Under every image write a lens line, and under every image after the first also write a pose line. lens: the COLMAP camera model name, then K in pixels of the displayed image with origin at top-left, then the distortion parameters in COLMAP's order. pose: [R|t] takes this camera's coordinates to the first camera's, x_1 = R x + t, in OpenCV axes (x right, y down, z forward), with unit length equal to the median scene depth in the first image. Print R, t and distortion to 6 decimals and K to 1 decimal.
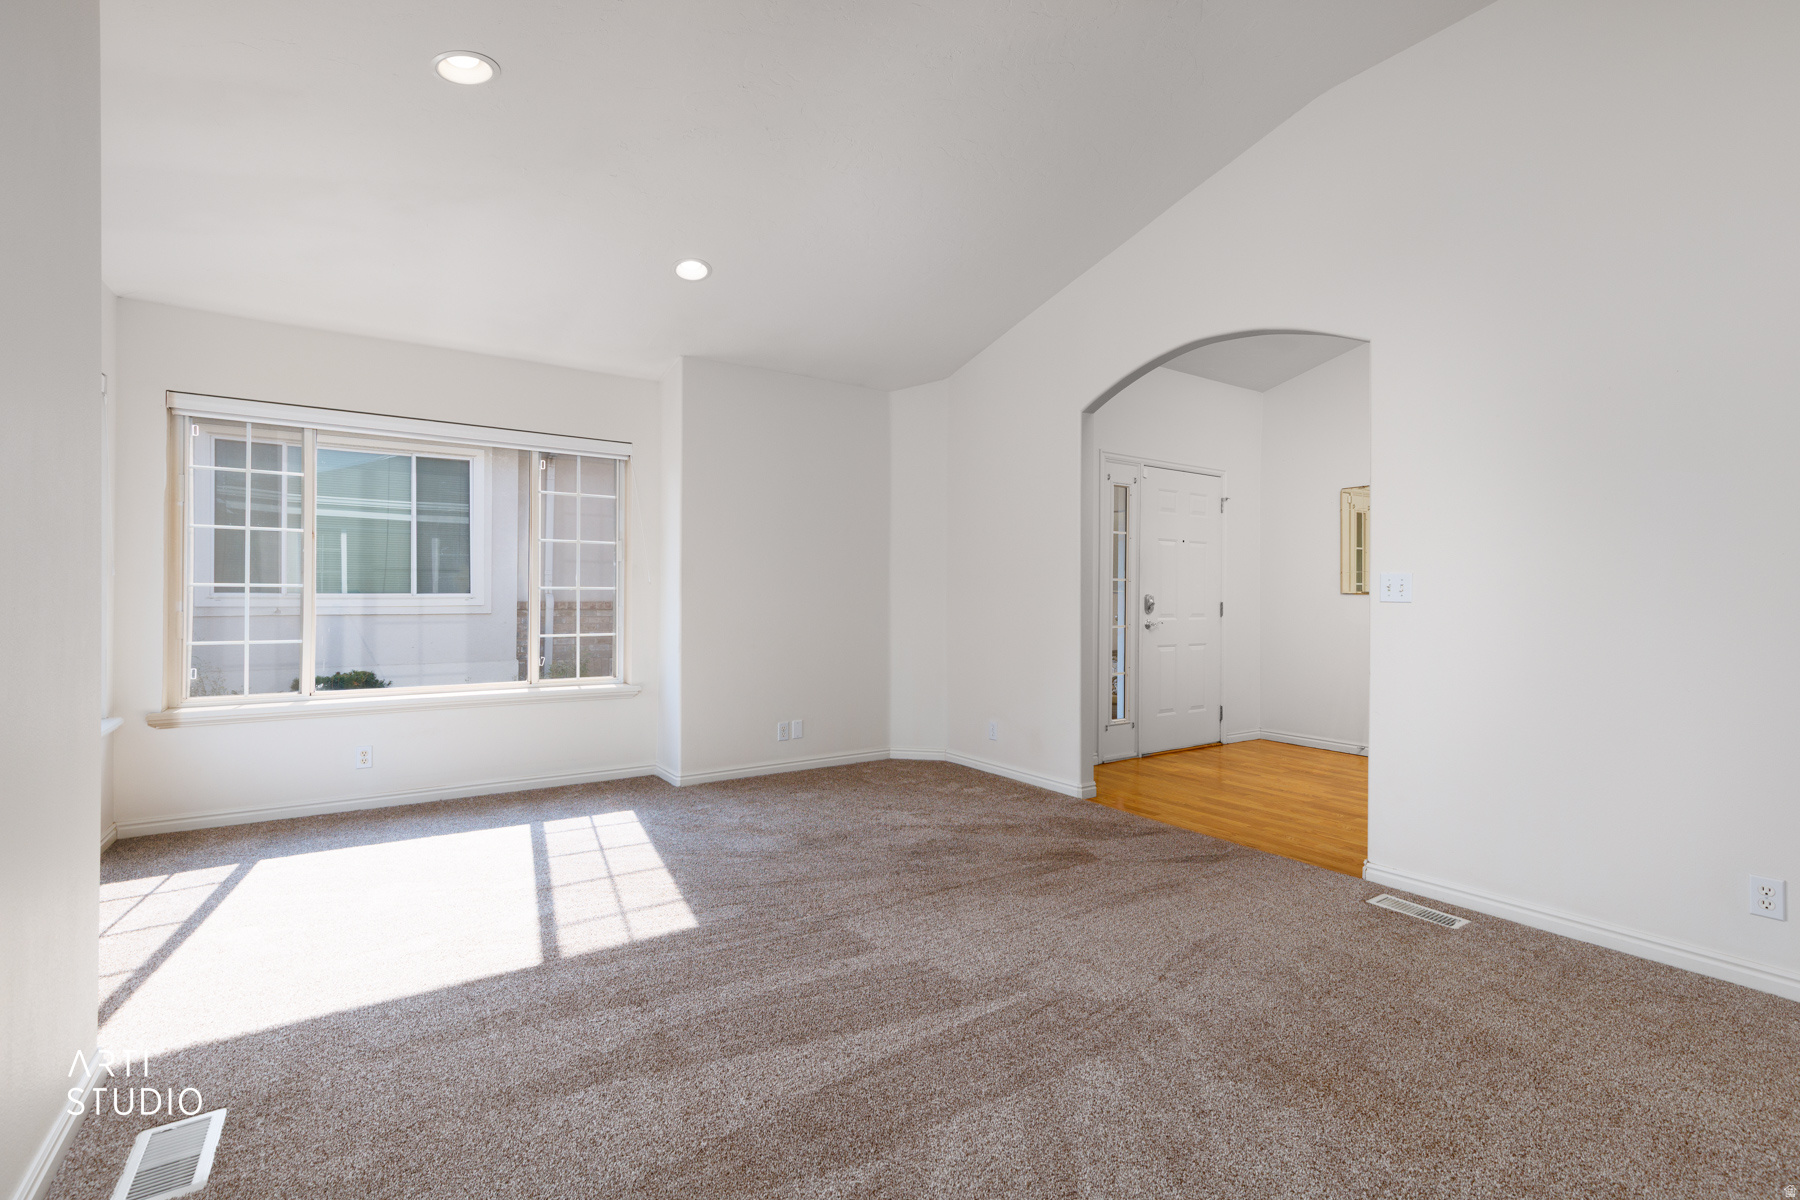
lens RADIAL K [[813.0, 0, 896.1], [0, 813.0, 594.2], [0, 0, 1]] dist [0.002228, 0.000781]
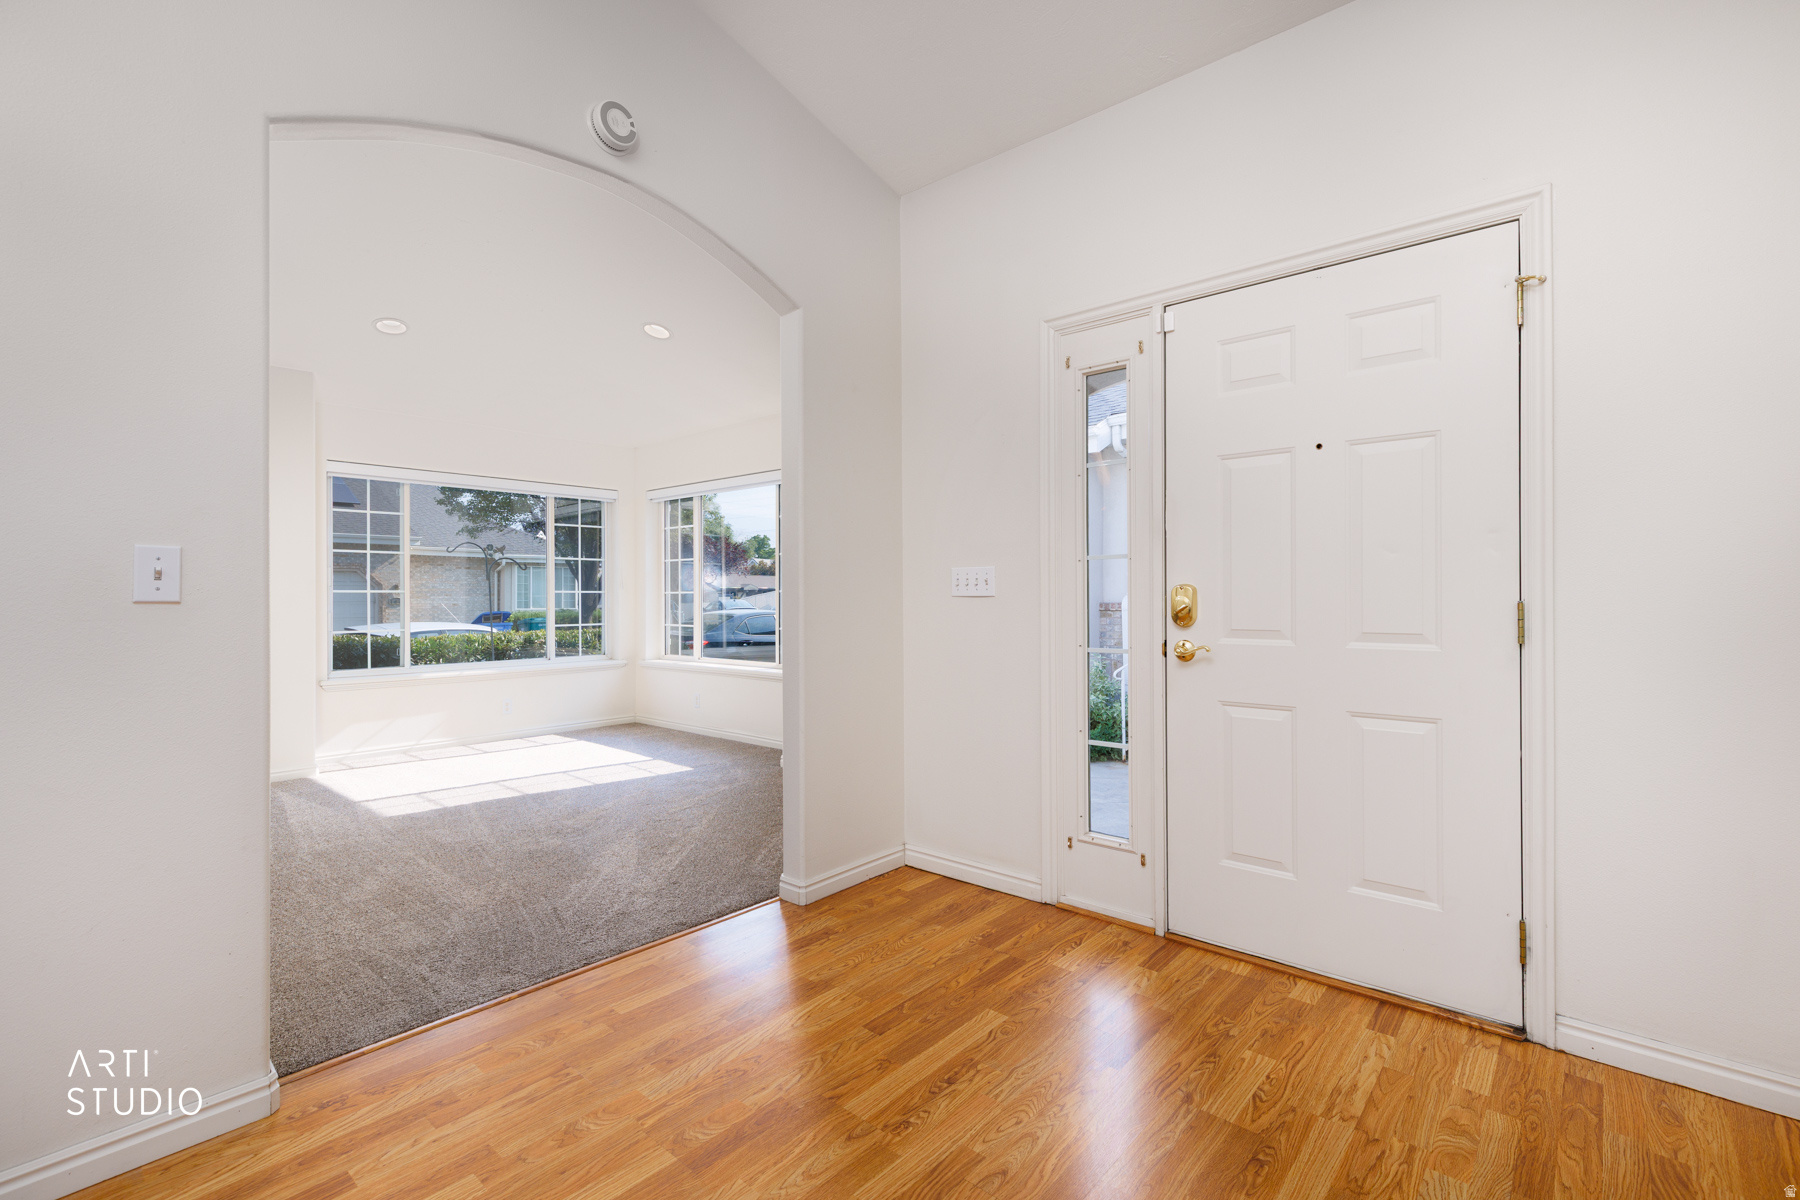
lens RADIAL K [[813.0, 0, 896.1], [0, 813.0, 594.2], [0, 0, 1]] dist [0.002228, 0.000781]
pose [[0.261943, -0.006185, -0.965064, 0.706887], [0.003652, 0.999979, -0.005418, 0.006942], [0.965076, -0.002105, 0.261960, 0.727142]]
